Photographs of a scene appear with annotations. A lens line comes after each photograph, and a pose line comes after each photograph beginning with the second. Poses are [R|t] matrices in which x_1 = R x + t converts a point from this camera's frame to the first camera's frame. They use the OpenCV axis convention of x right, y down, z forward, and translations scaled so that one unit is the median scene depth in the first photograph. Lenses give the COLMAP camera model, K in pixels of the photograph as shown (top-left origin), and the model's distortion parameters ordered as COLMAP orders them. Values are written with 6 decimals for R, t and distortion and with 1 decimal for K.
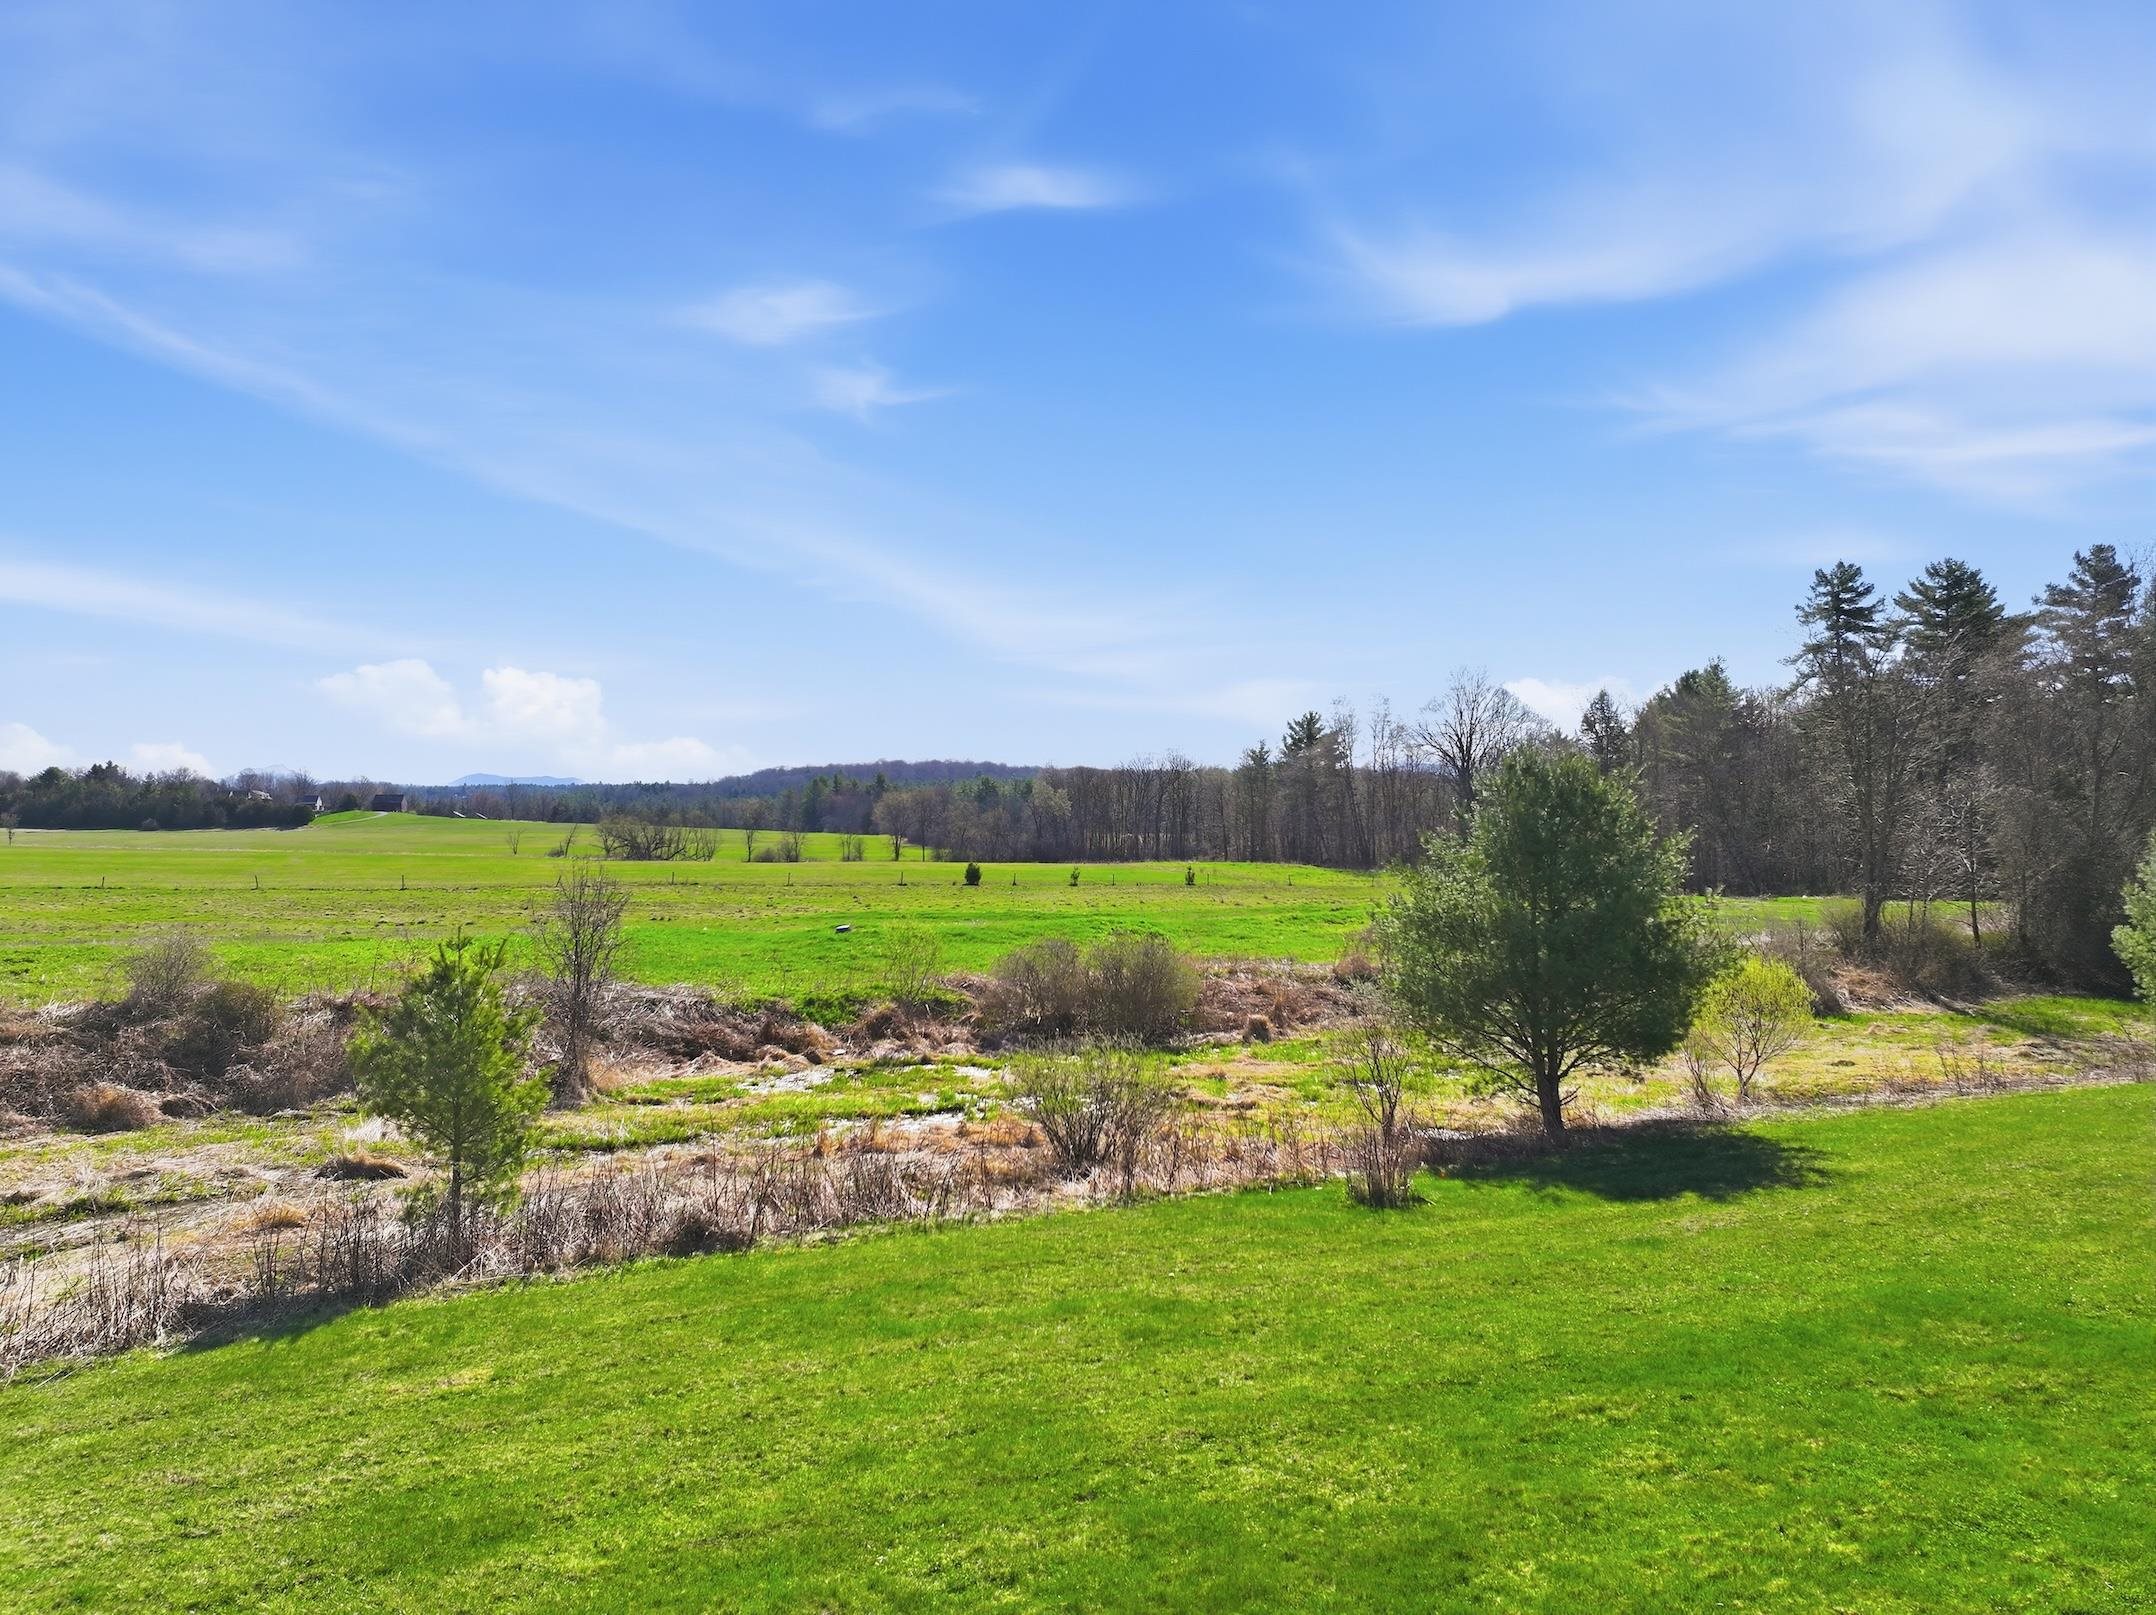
lens RADIAL K [[1502.4, 0, 1083.0], [0, 1502.4, 813.9], [0, 0, 1]] dist [0.012012, 0.003013]
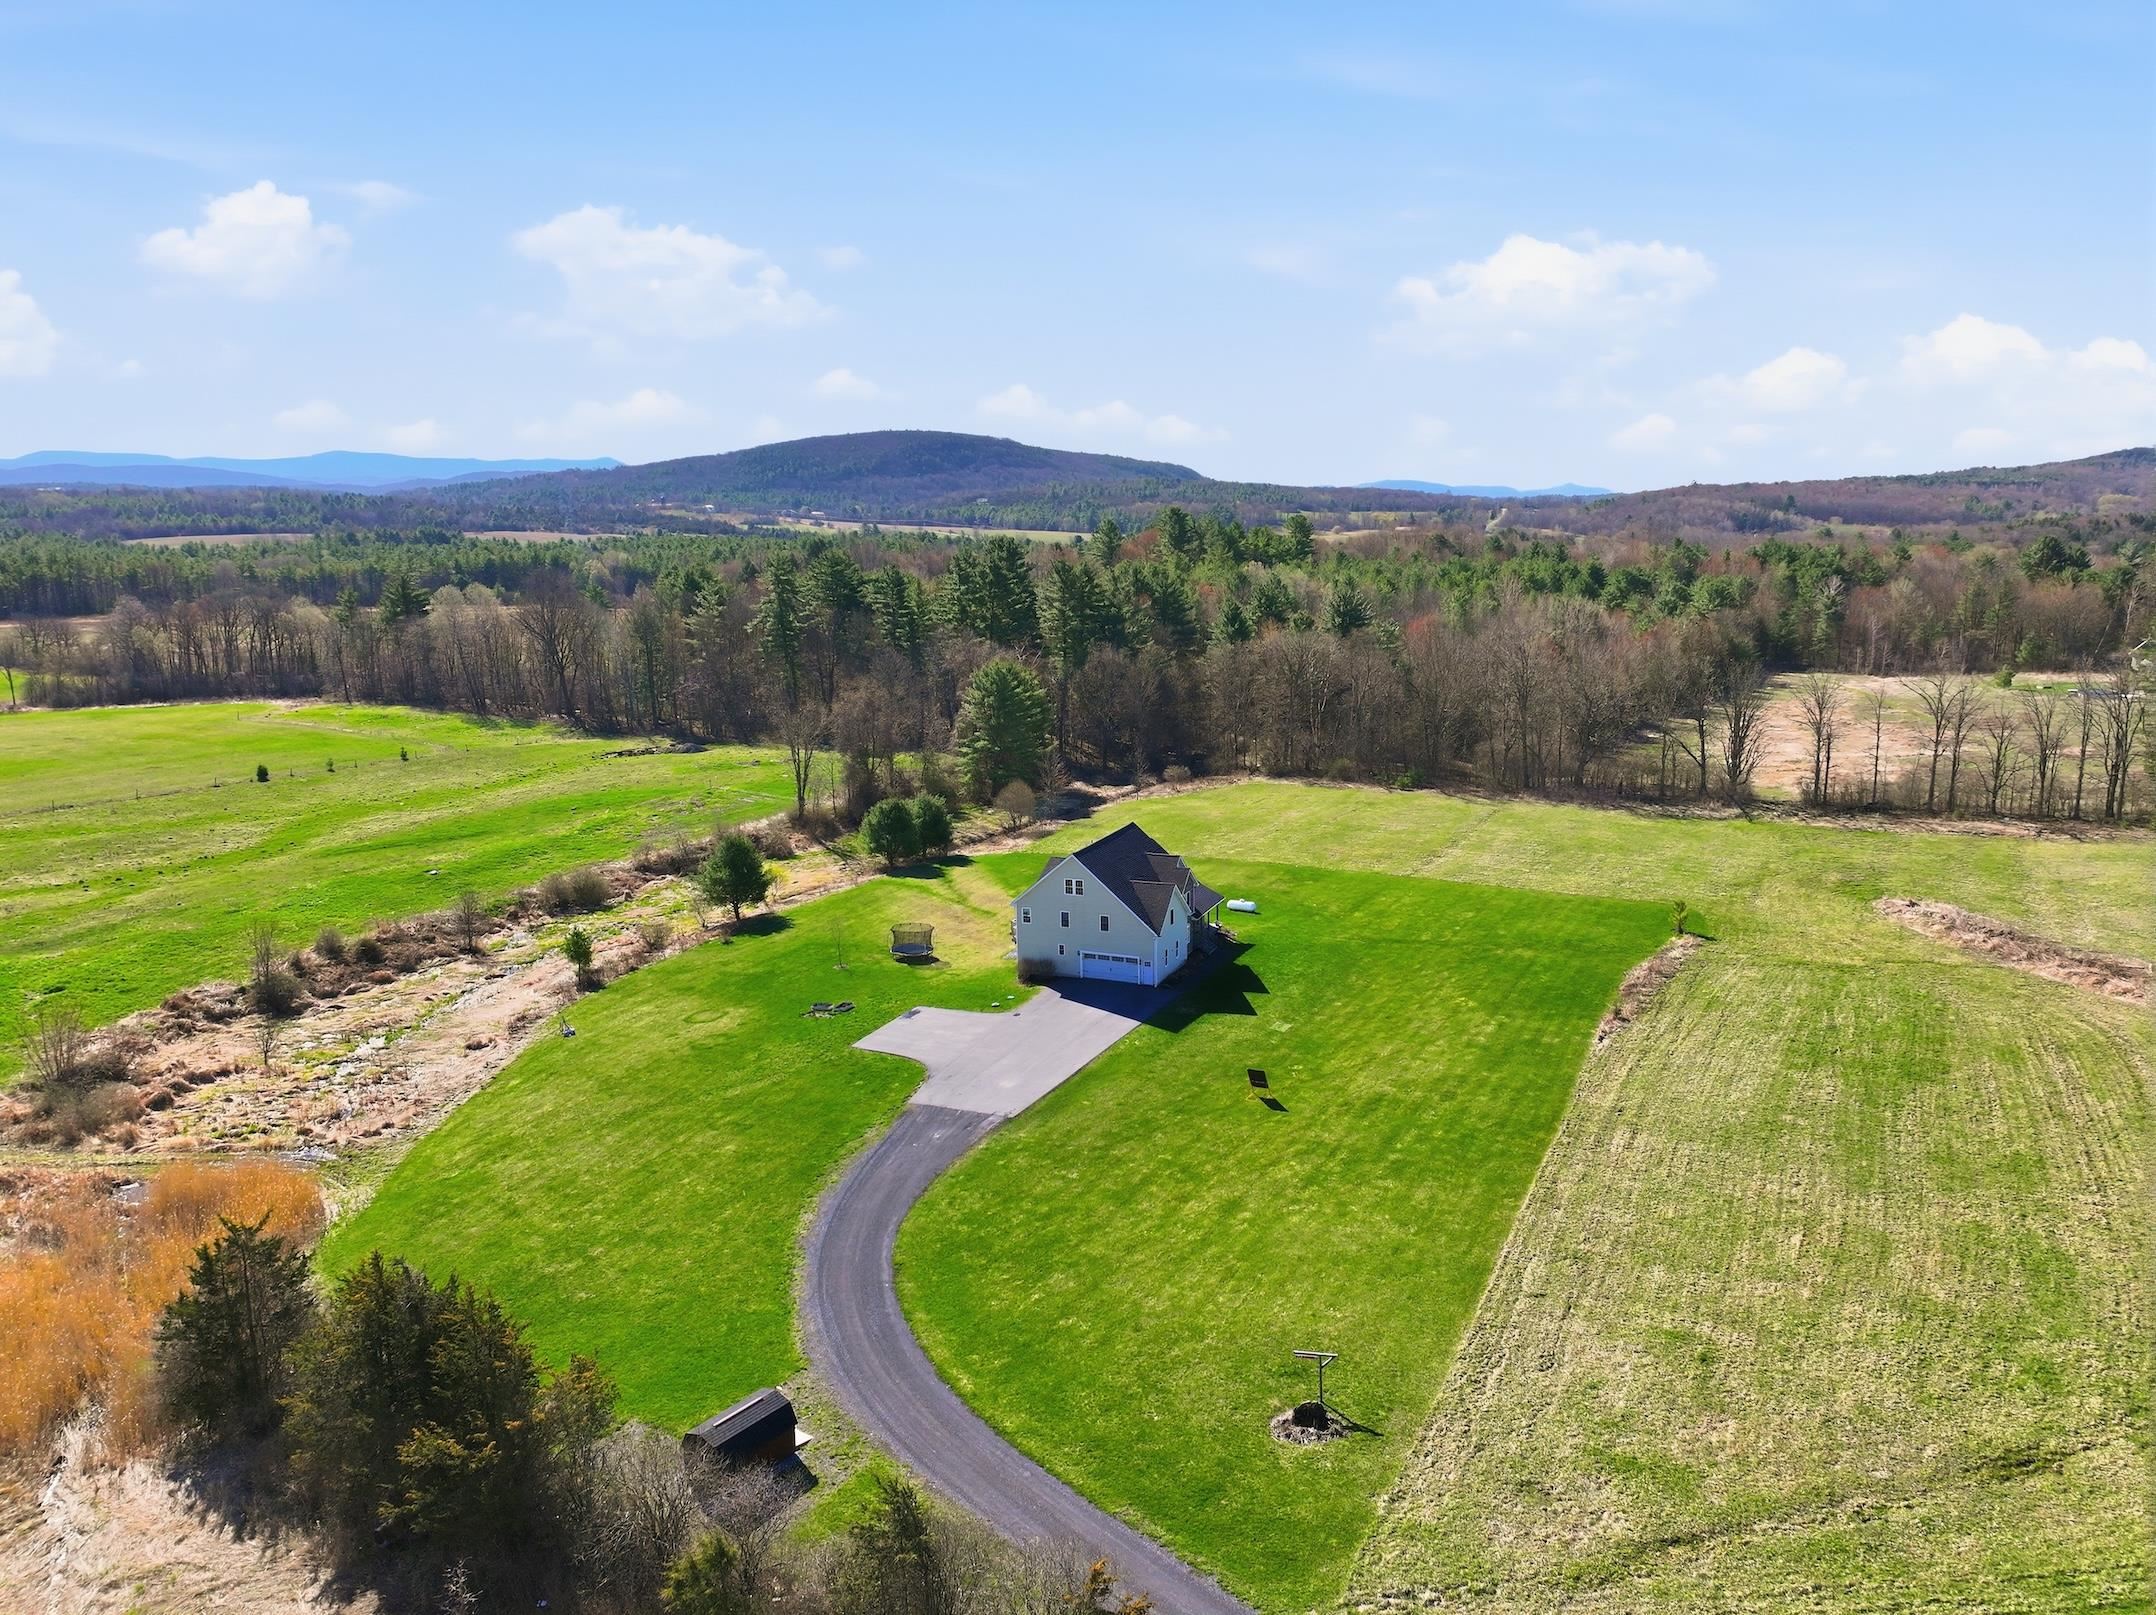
lens RADIAL K [[1502.4, 0, 1073.4], [0, 1502.4, 817.5], [0, 0, 1]] dist [0.012012, 0.003013]
pose [[0.787379, -0.128730, 0.602879, -0.290669], [-0.001156, 0.977644, 0.210262, -0.191435], [-0.616469, -0.166253, 0.769627, -0.557261]]
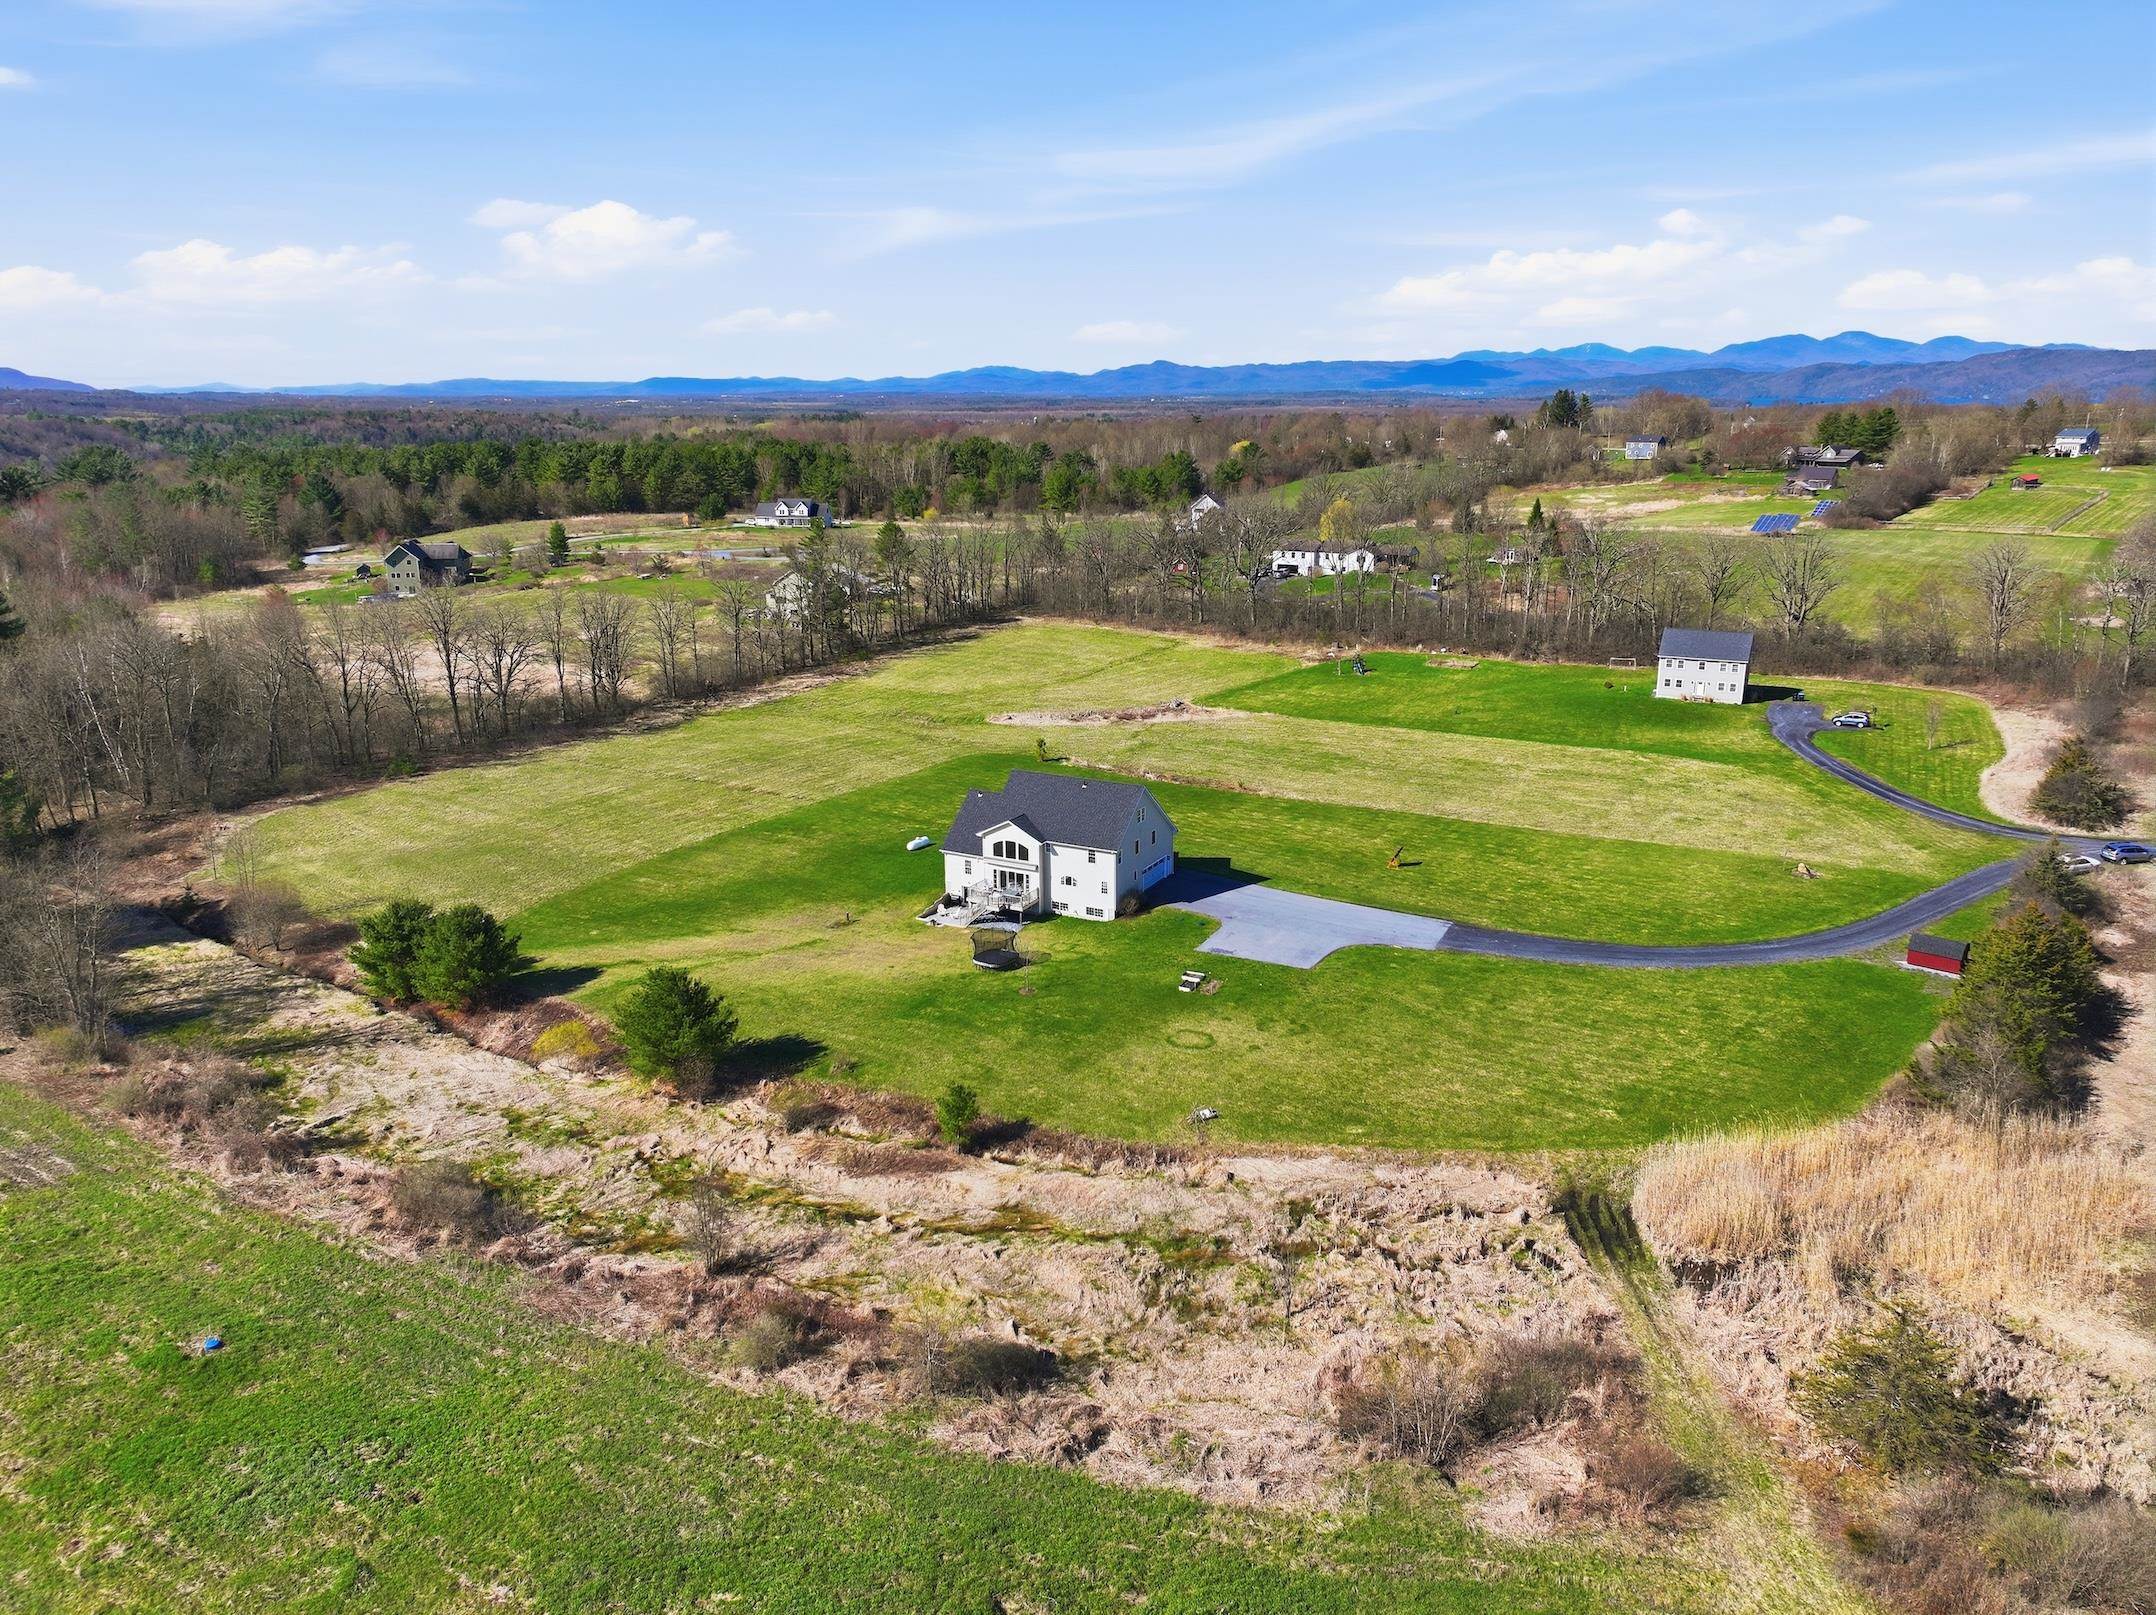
lens RADIAL K [[1502.4, 0, 1072.8], [0, 1502.4, 802.3], [0, 0, 1]] dist [0.012012, 0.003013]
pose [[-0.545254, -0.212623, 0.810857, -0.476752], [-0.006711, 0.968374, 0.249414, -0.214025], [-0.838244, 0.130552, -0.529437, 0.354730]]
